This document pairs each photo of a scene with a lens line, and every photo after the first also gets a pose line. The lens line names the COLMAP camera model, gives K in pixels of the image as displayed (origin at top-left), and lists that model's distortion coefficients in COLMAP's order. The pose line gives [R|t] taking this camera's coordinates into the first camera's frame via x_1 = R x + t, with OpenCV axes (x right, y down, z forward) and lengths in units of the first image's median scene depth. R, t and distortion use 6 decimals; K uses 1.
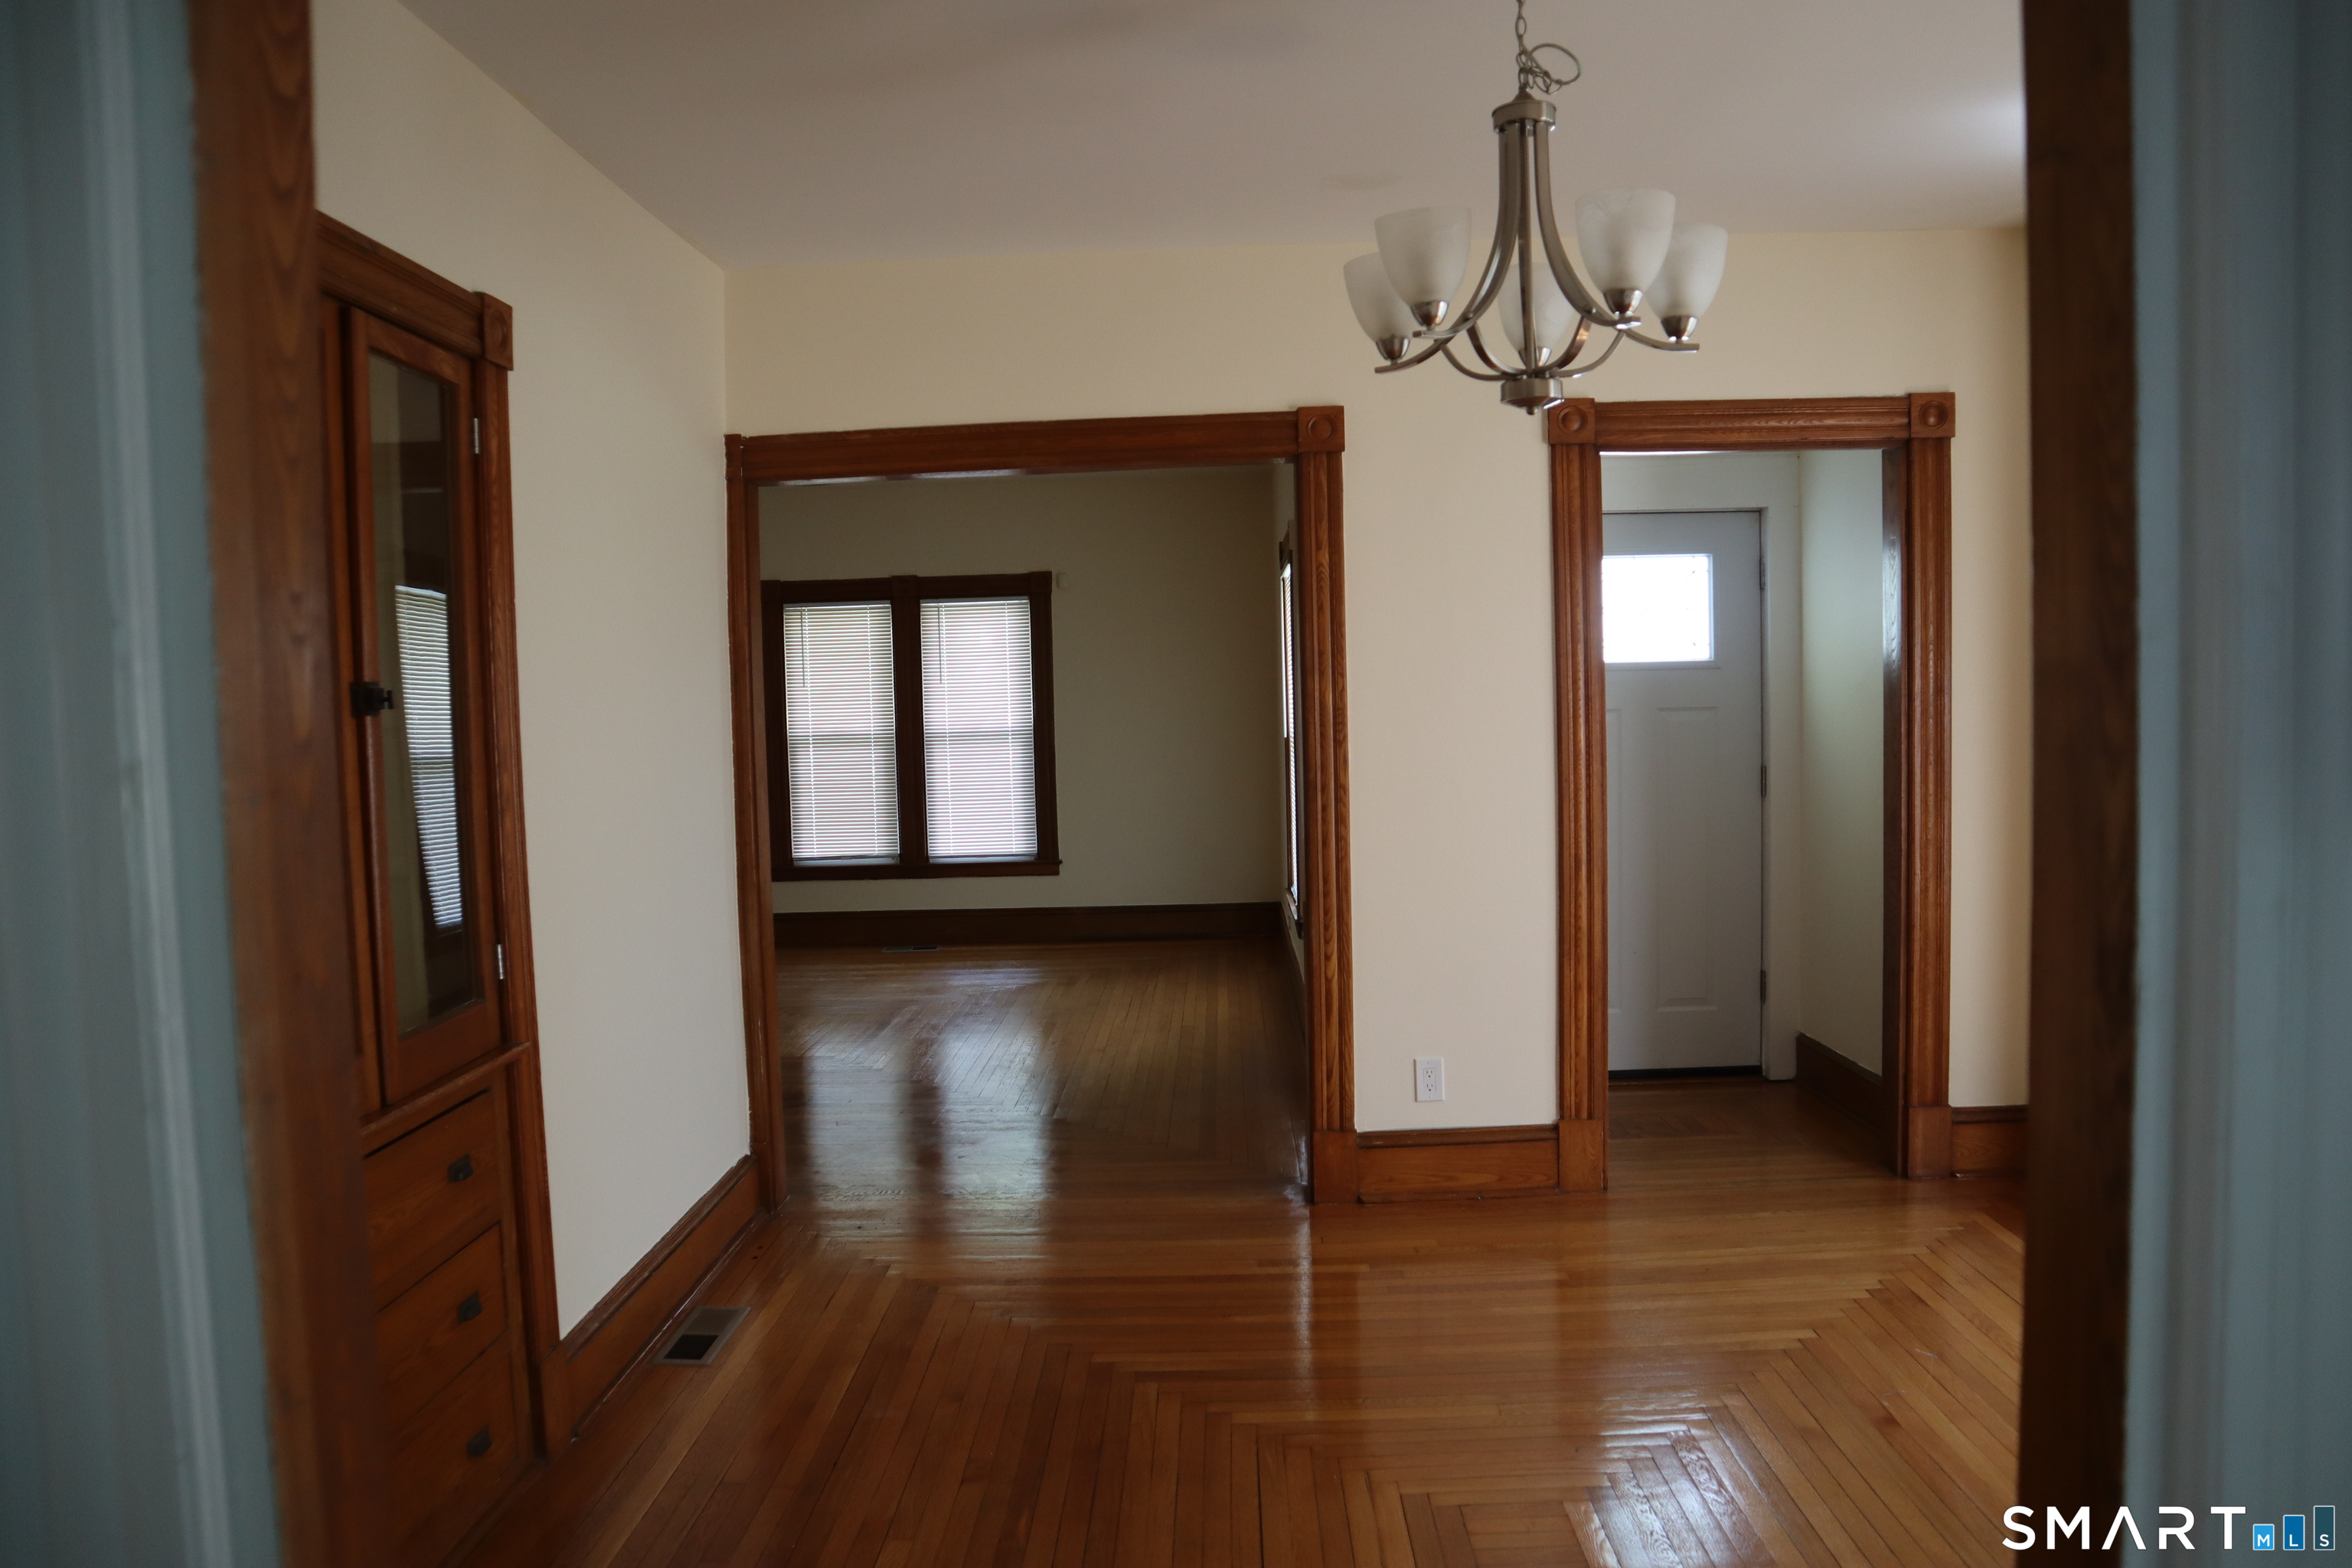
lens RADIAL K [[1625.1, 0, 1181.1], [0, 1625.1, 801.3], [0, 0, 1]] dist [-0.114071, 0.072166]
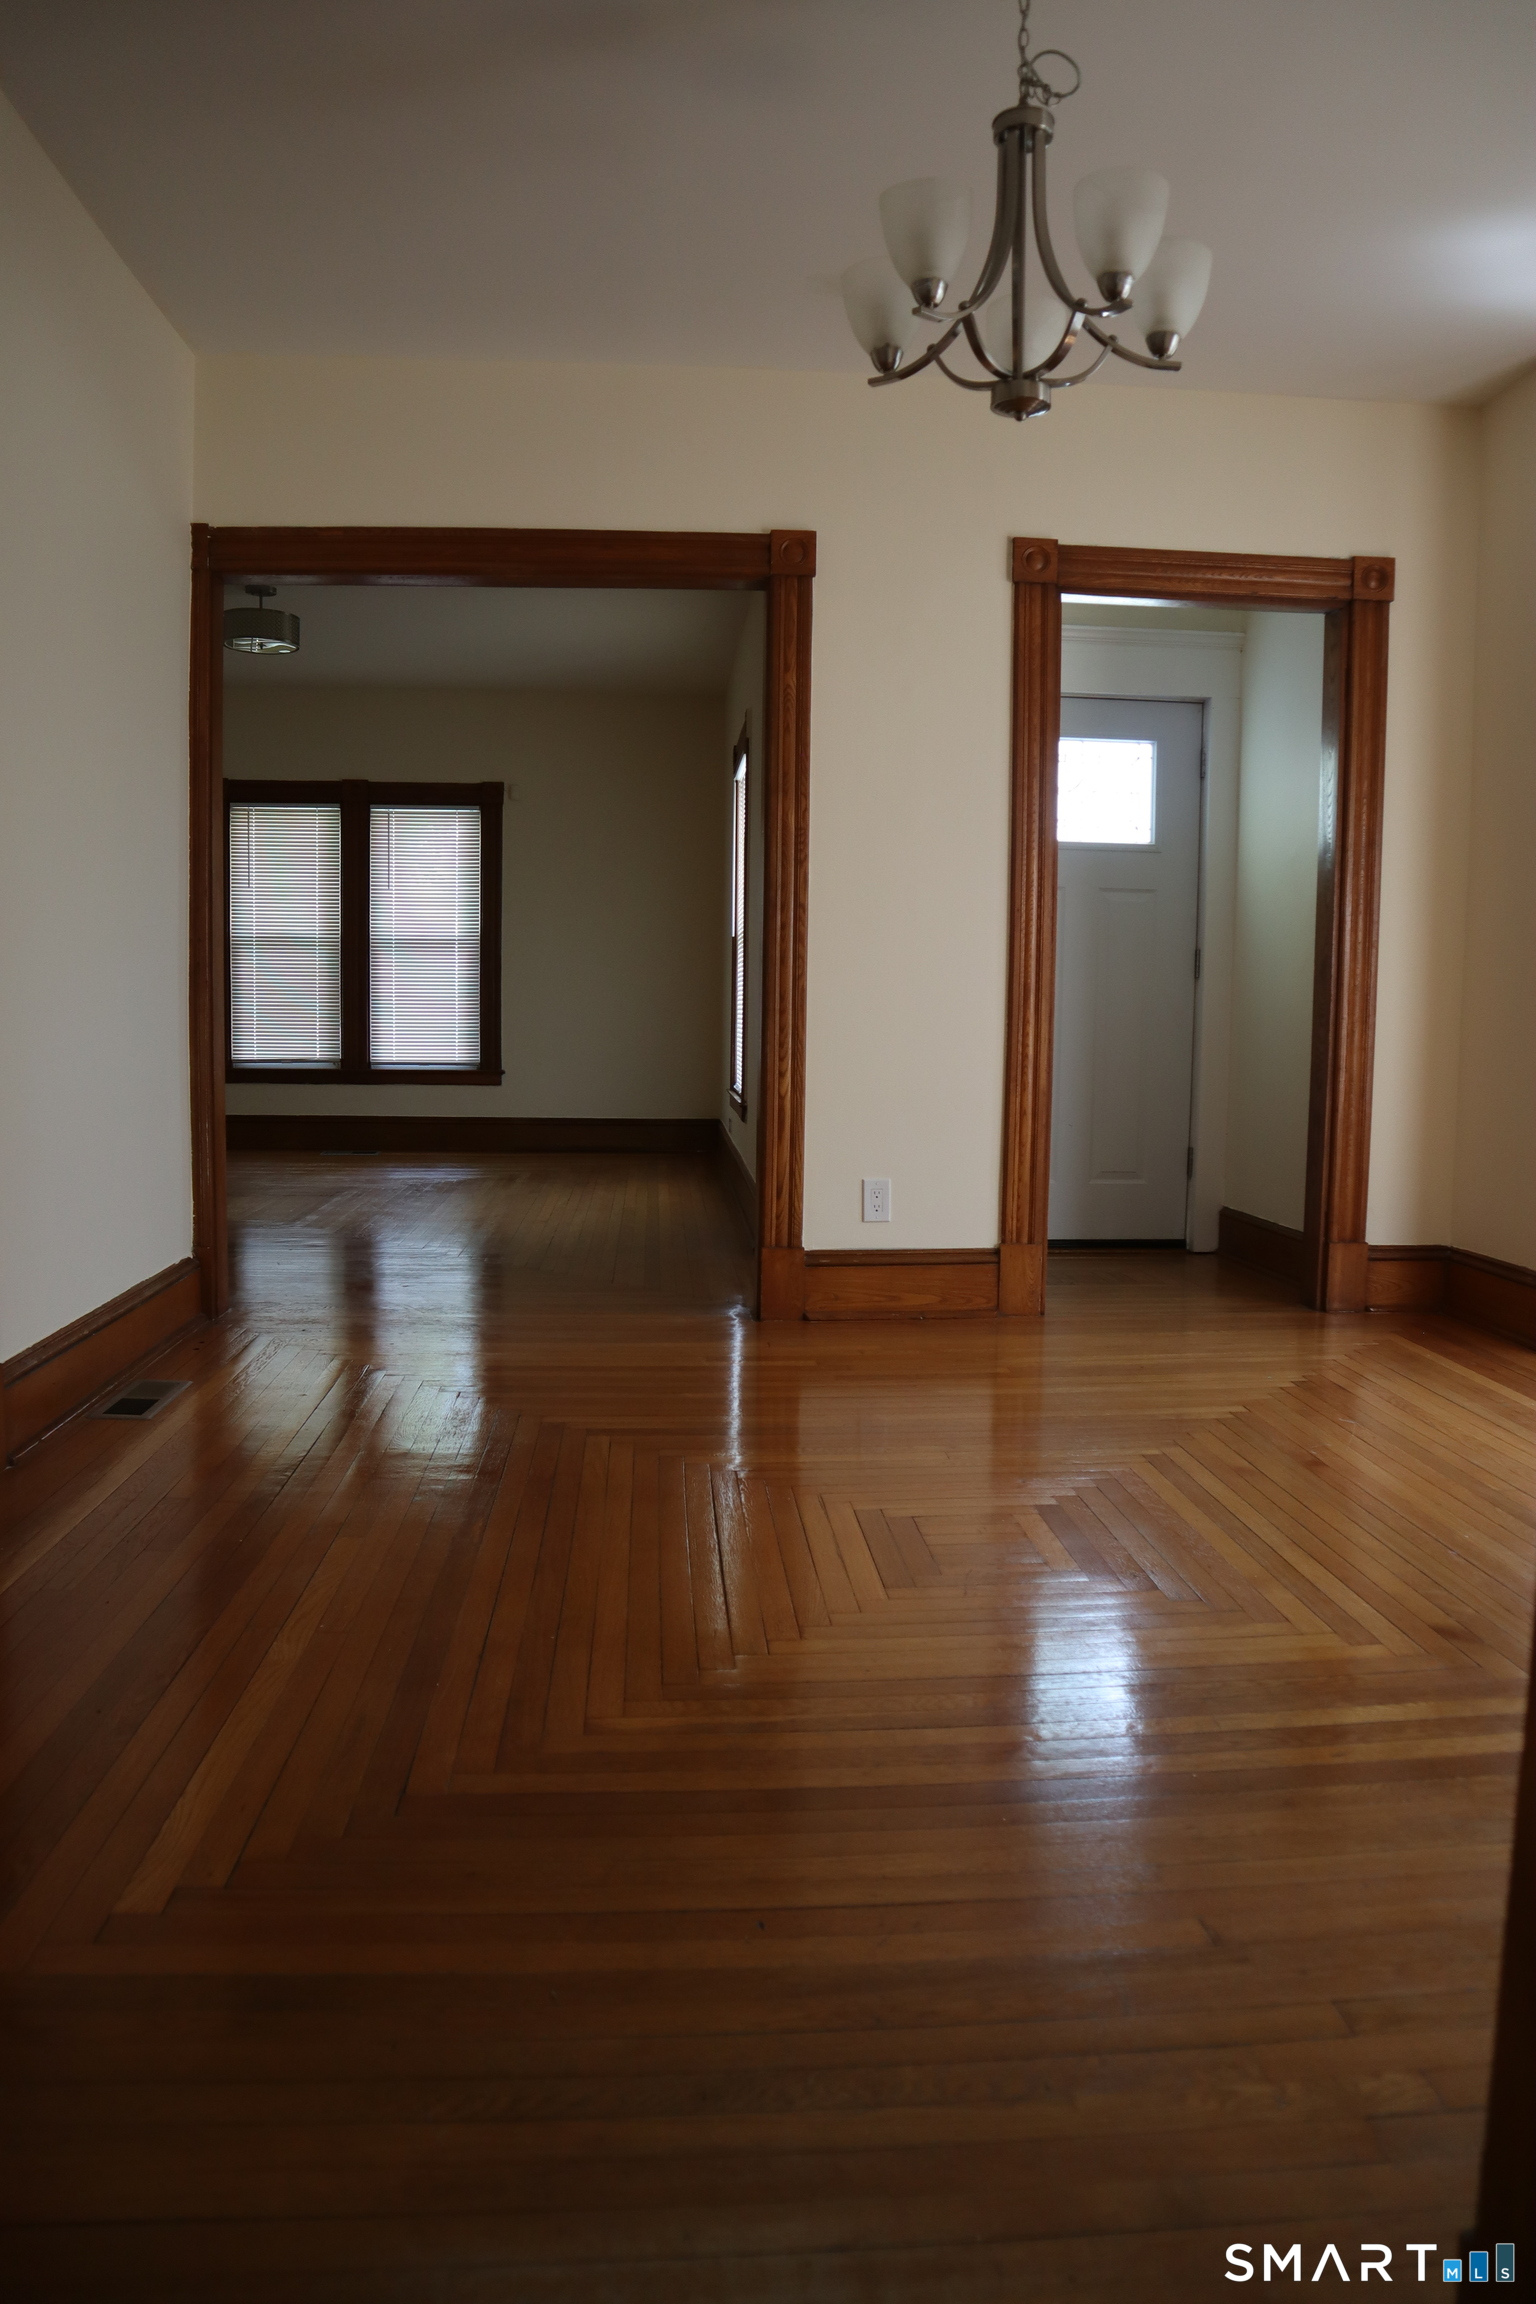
lens RADIAL K [[1591.9, 0, 777.4], [0, 1591.9, 1154.2], [0, 0, 1]] dist [-0.114071, 0.072166]
pose [[0.994017, 0.030321, 0.104931, -0.014987], [-0.033149, 0.999130, 0.025307, 0.120920], [-0.104073, -0.028634, 0.994157, 0.007100]]
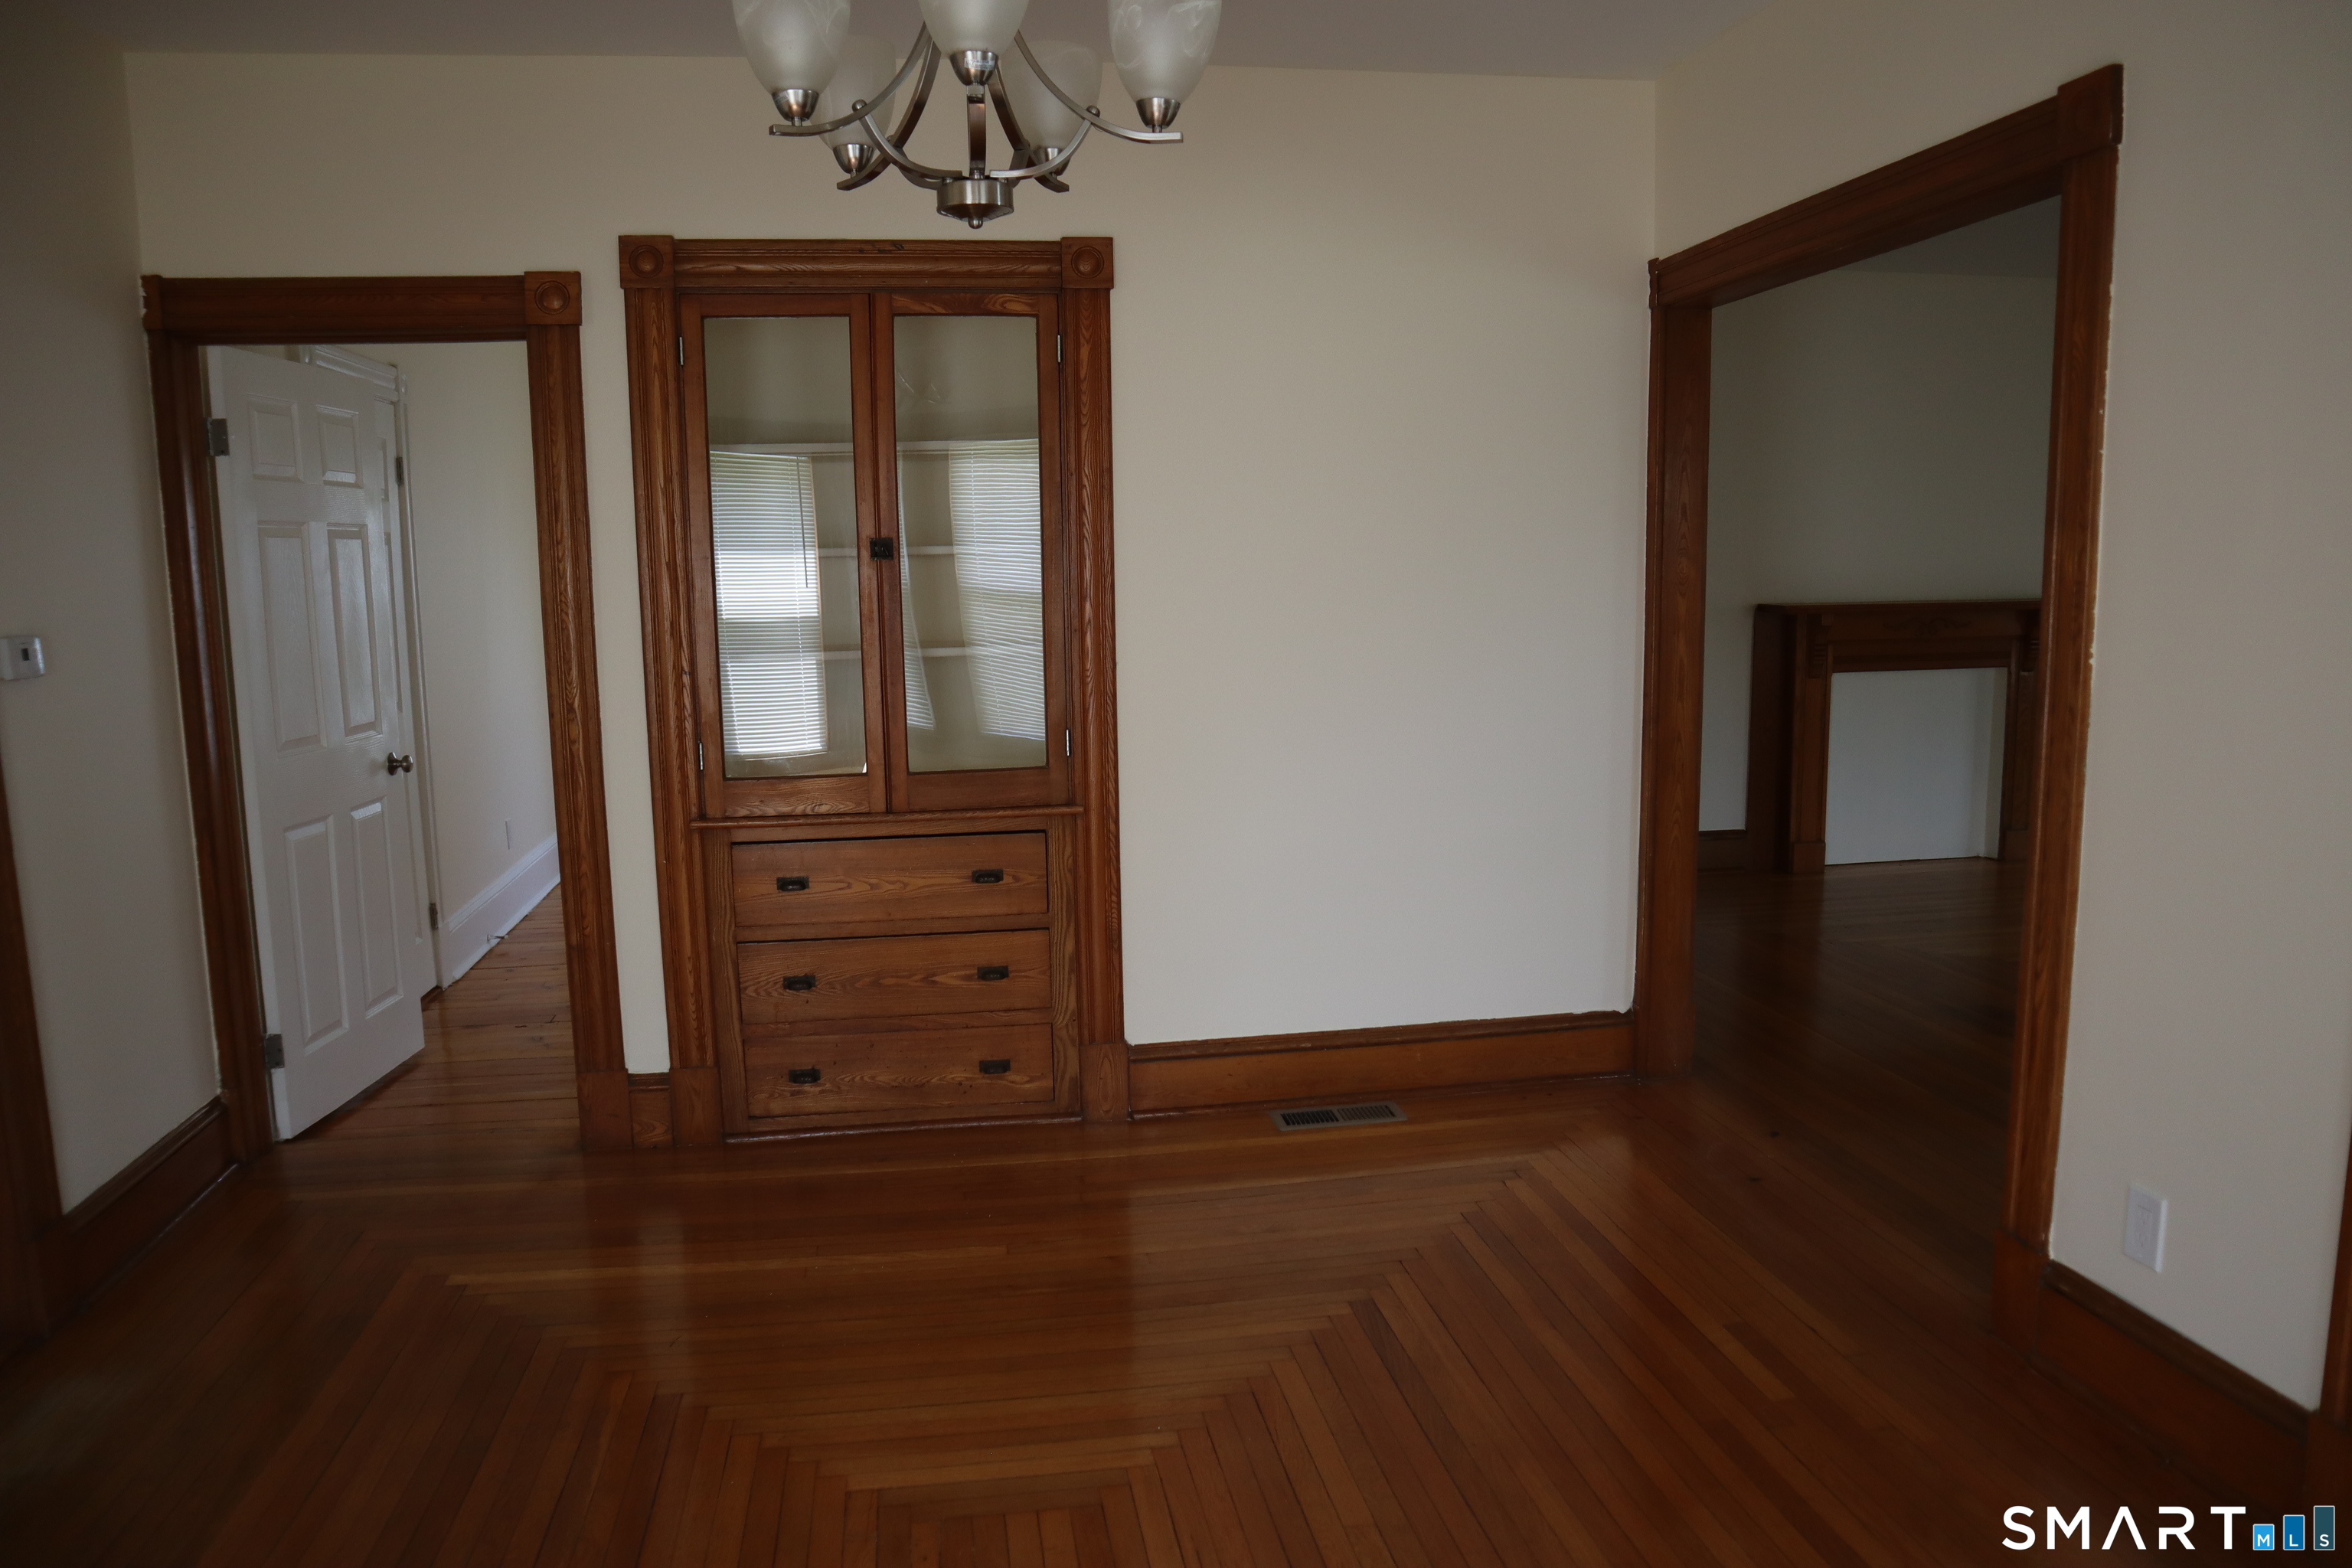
lens RADIAL K [[1625.1, 0, 1187.8], [0, 1625.1, 792.8], [0, 0, 1]] dist [-0.114071, 0.072166]
pose [[0.187870, 0.166568, -0.967967, 0.612958], [-0.053449, 0.985789, 0.159261, -0.054121], [0.980738, 0.021817, 0.194103, 0.551217]]
